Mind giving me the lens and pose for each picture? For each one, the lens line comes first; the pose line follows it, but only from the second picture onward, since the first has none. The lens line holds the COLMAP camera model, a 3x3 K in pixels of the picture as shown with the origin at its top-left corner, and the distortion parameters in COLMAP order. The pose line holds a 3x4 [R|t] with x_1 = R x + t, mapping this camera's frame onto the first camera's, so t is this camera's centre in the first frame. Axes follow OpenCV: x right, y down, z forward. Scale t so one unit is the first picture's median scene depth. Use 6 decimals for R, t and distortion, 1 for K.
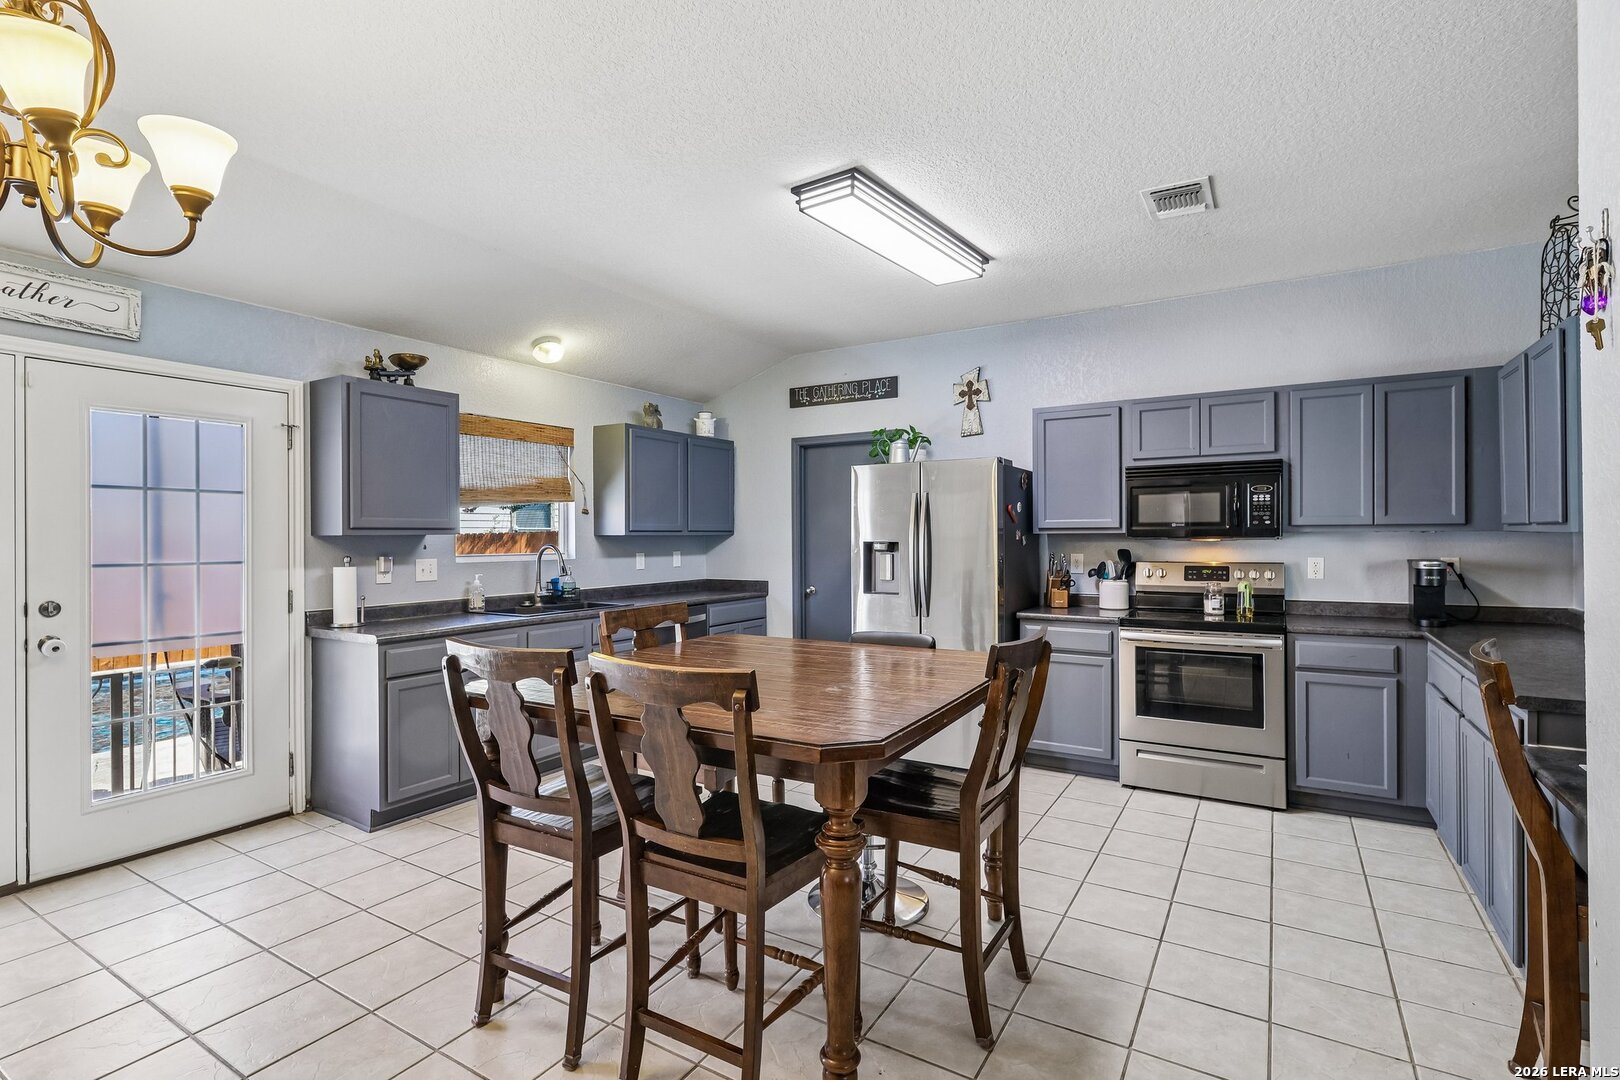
lens RADIAL K [[765.9, 0, 810.0], [0, 765.9, 540.0], [0, 0, 1]] dist [-0.000966, 0.000012]
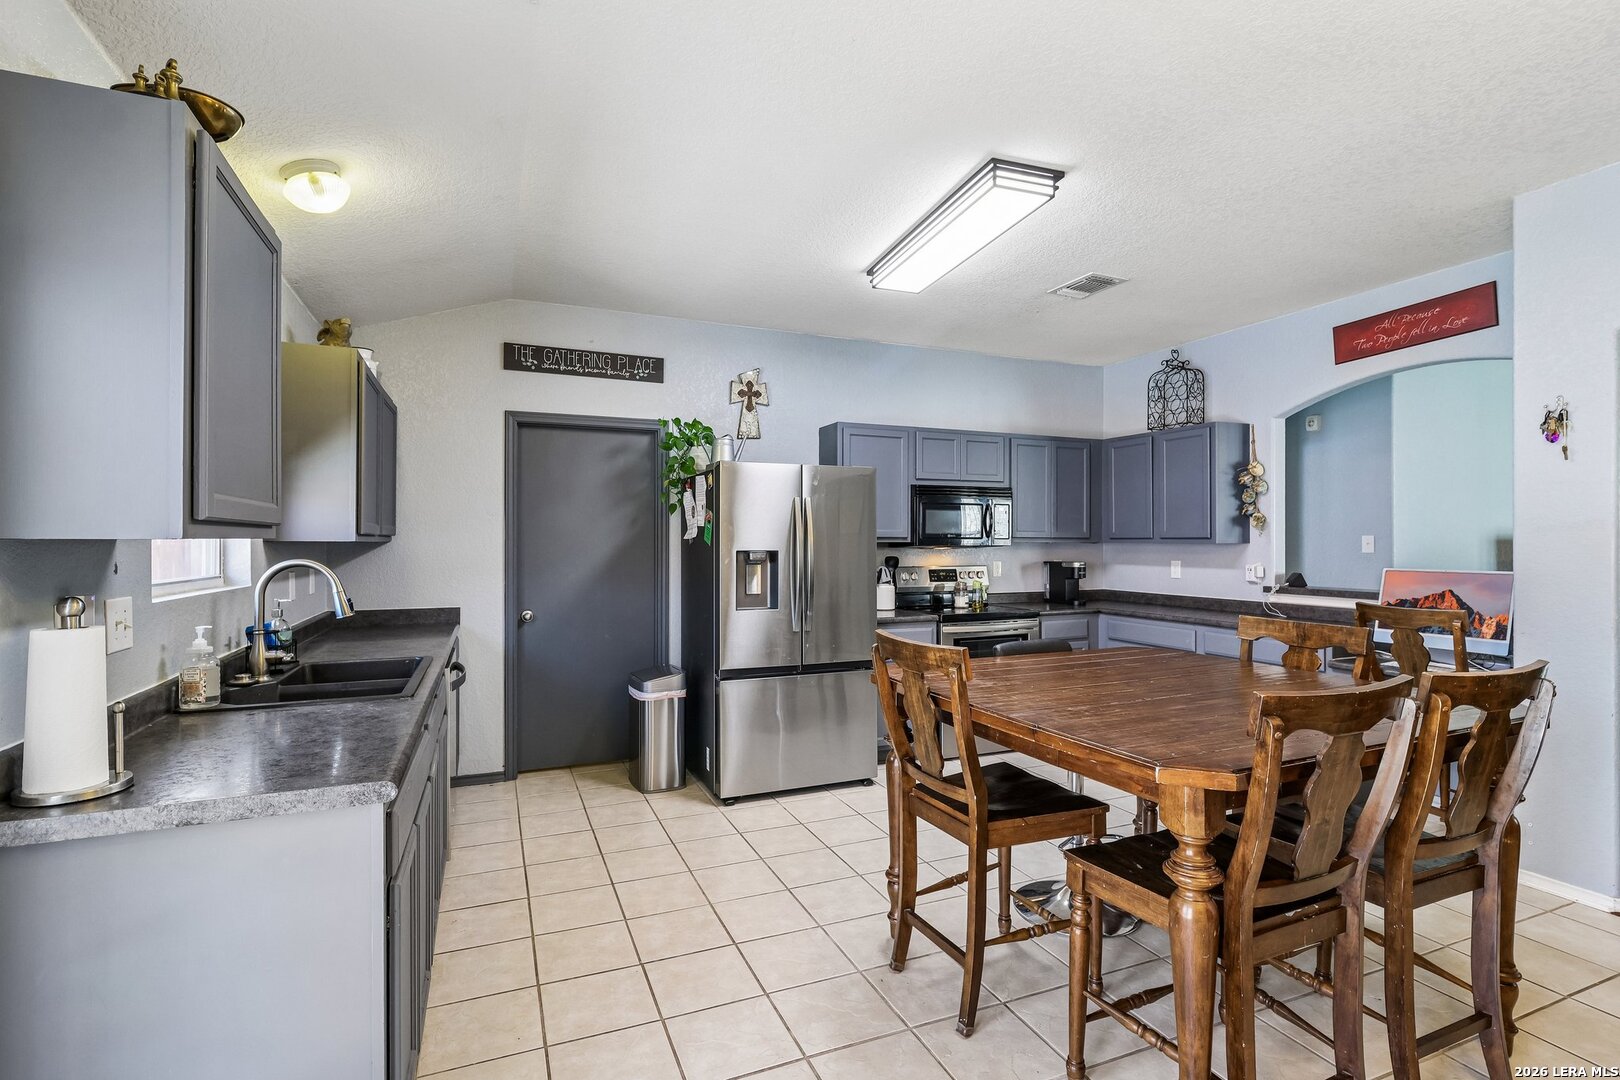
lens RADIAL K [[765.9, 0, 810.0], [0, 765.9, 540.0], [0, 0, 1]] dist [-0.000966, 0.000012]
pose [[0.583574, 0.008558, 0.812015, -0.518715], [0.001185, 0.999934, -0.011390, 0.000320], [-0.812059, 0.007609, 0.583526, 0.386738]]
